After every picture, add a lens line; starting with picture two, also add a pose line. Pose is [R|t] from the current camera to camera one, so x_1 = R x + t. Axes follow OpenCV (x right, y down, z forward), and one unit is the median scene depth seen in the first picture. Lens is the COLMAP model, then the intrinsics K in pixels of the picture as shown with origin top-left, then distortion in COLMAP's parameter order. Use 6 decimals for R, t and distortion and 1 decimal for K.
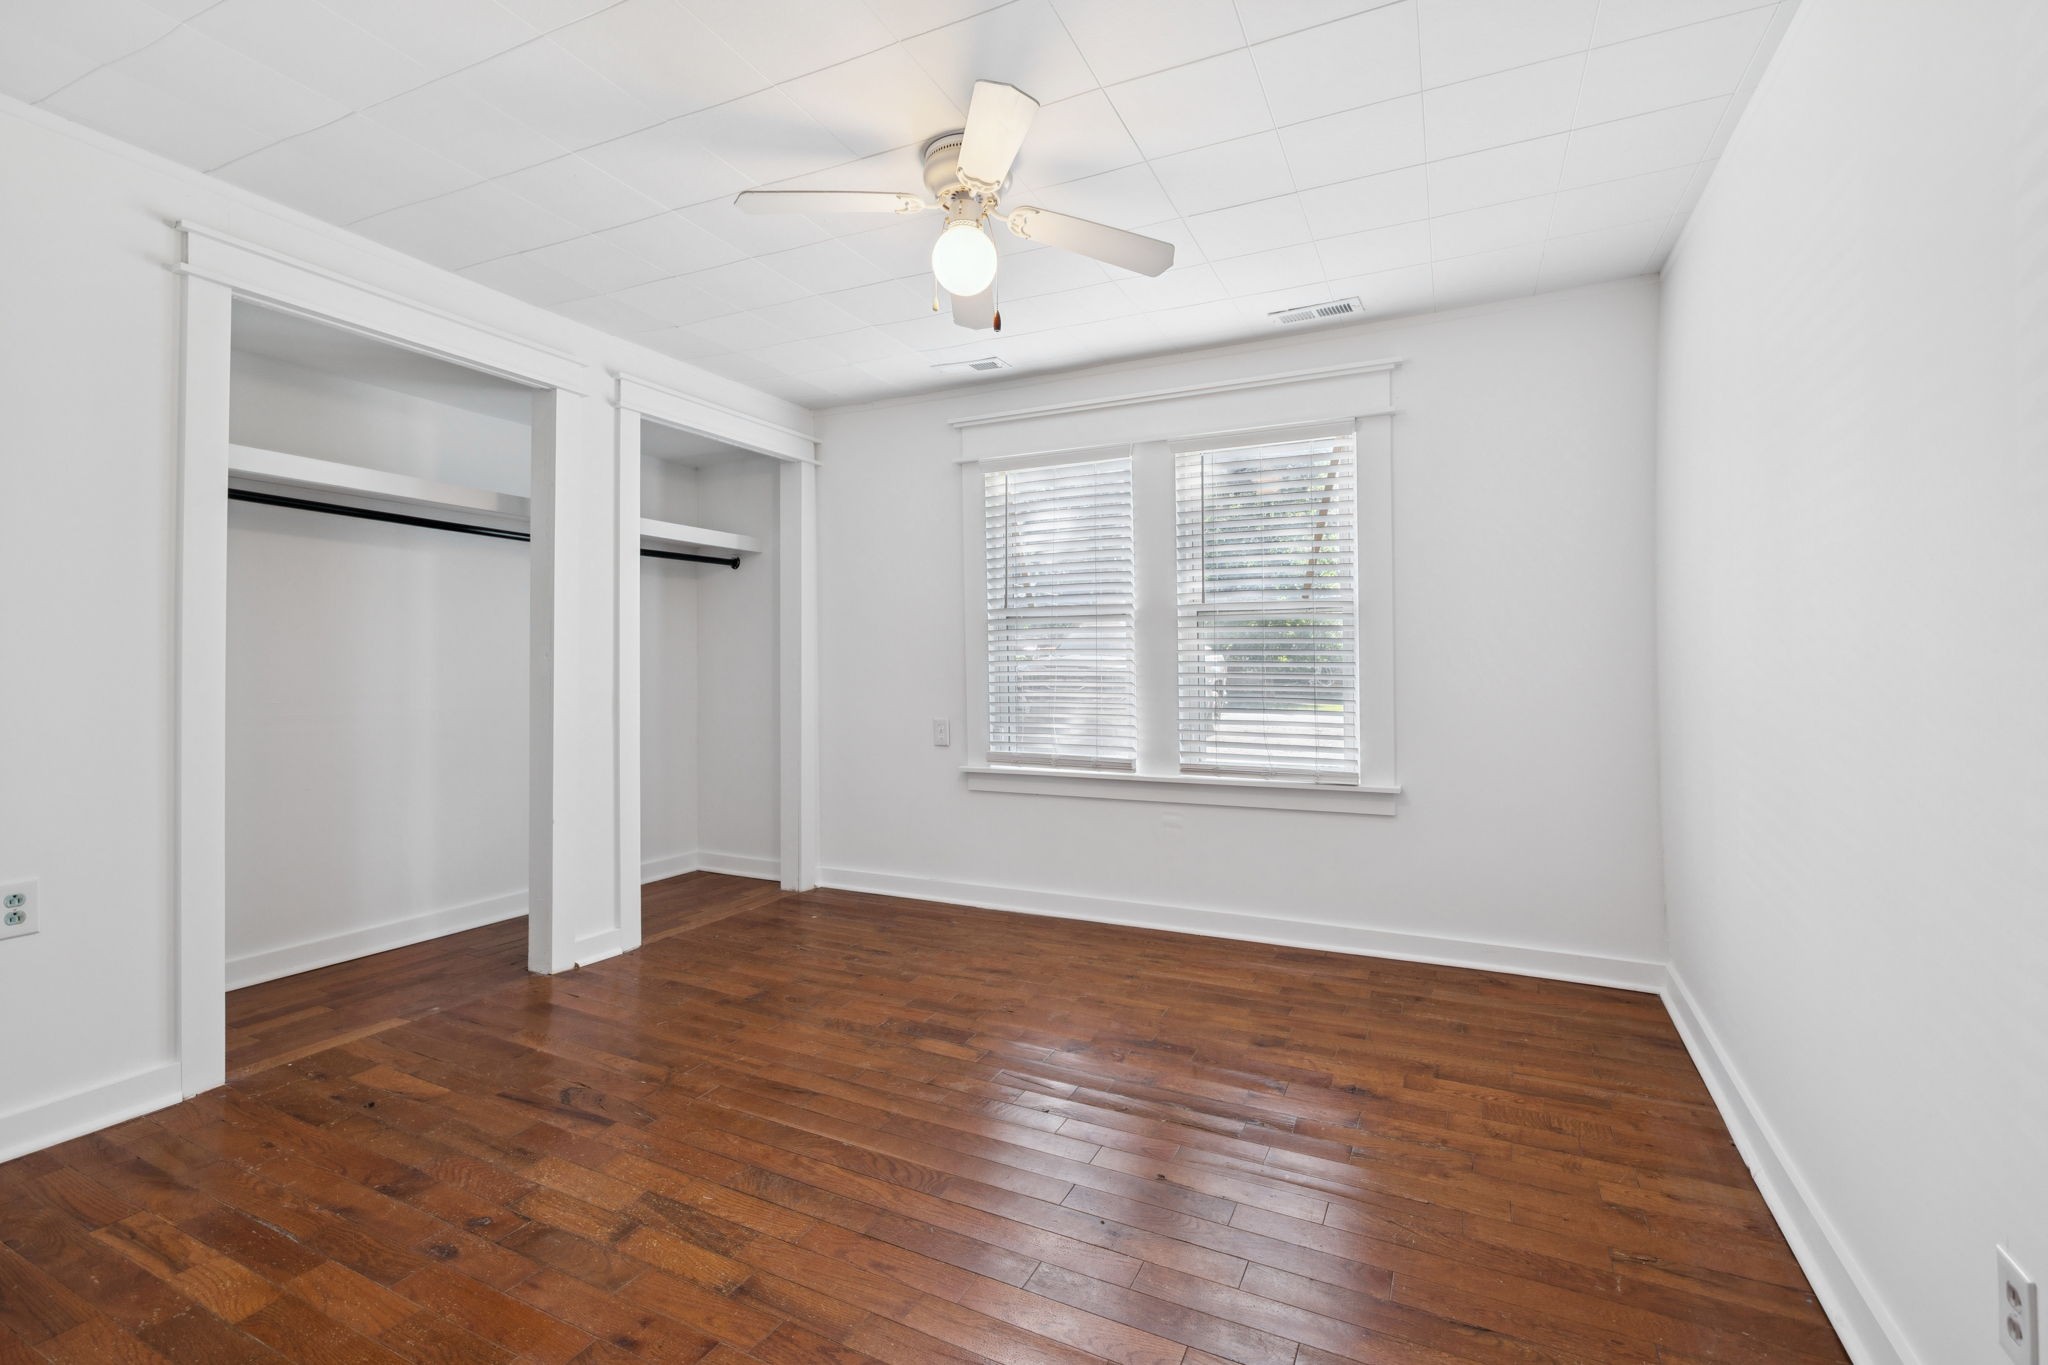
lens RADIAL K [[906.7, 0, 1024.0], [0, 906.7, 662.4], [0, 0, 1]] dist [0.000887, 0.000288]
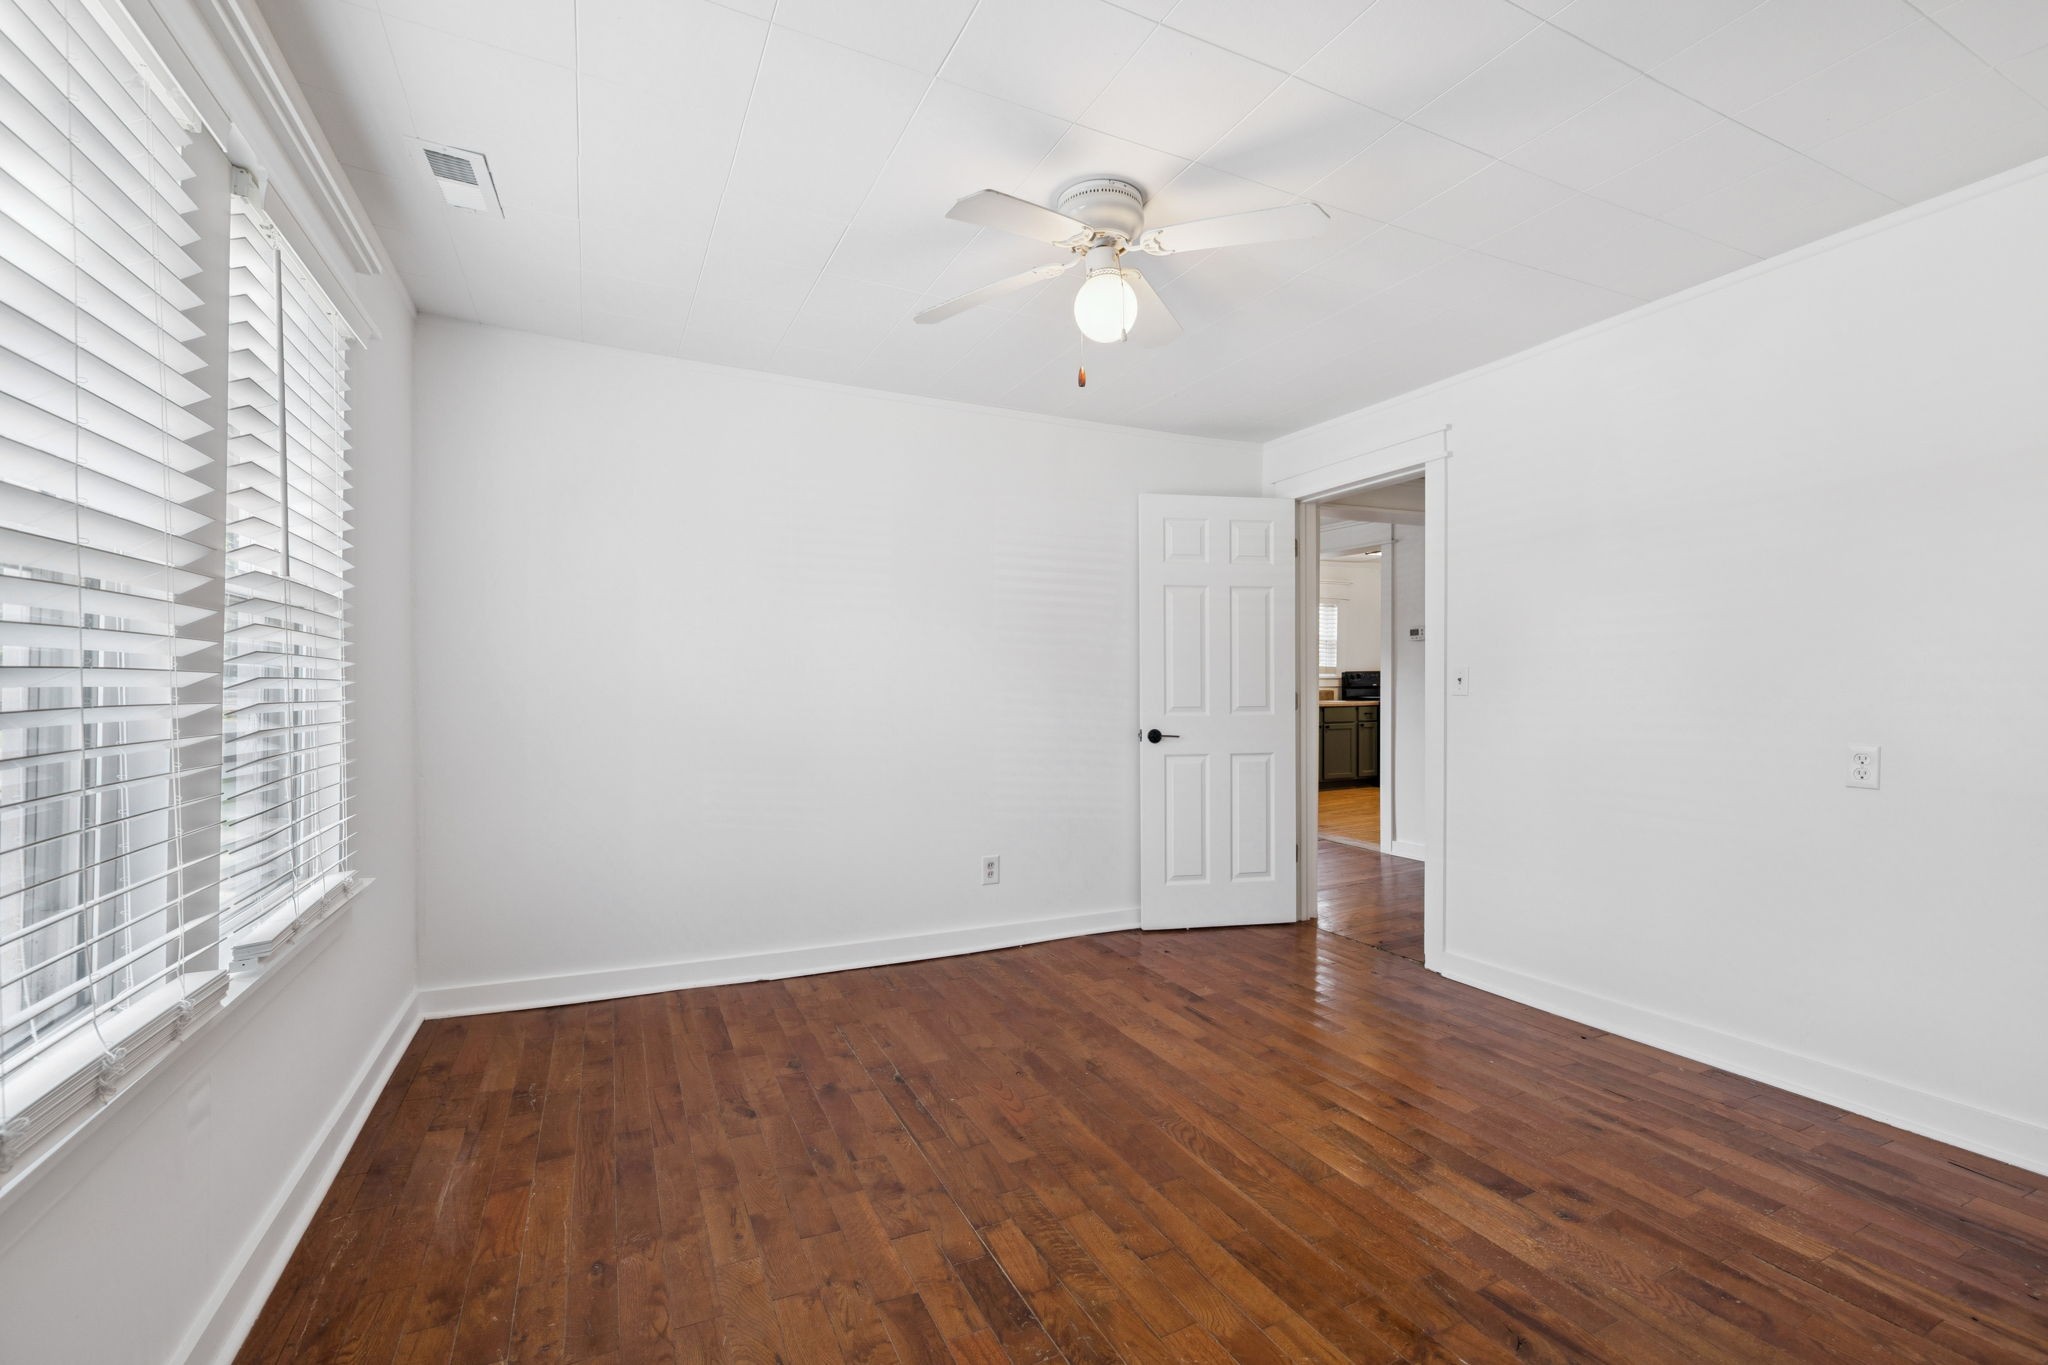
lens RADIAL K [[868.4, 0, 1024.0], [0, 868.4, 682.5], [0, 0, 1]] dist [-0.000112, -0.000080]
pose [[-0.780006, 0.005170, 0.625751, -0.601876], [0.003304, 0.999986, -0.004143, -0.016396], [-0.625763, -0.001164, -0.780012, 1.786734]]
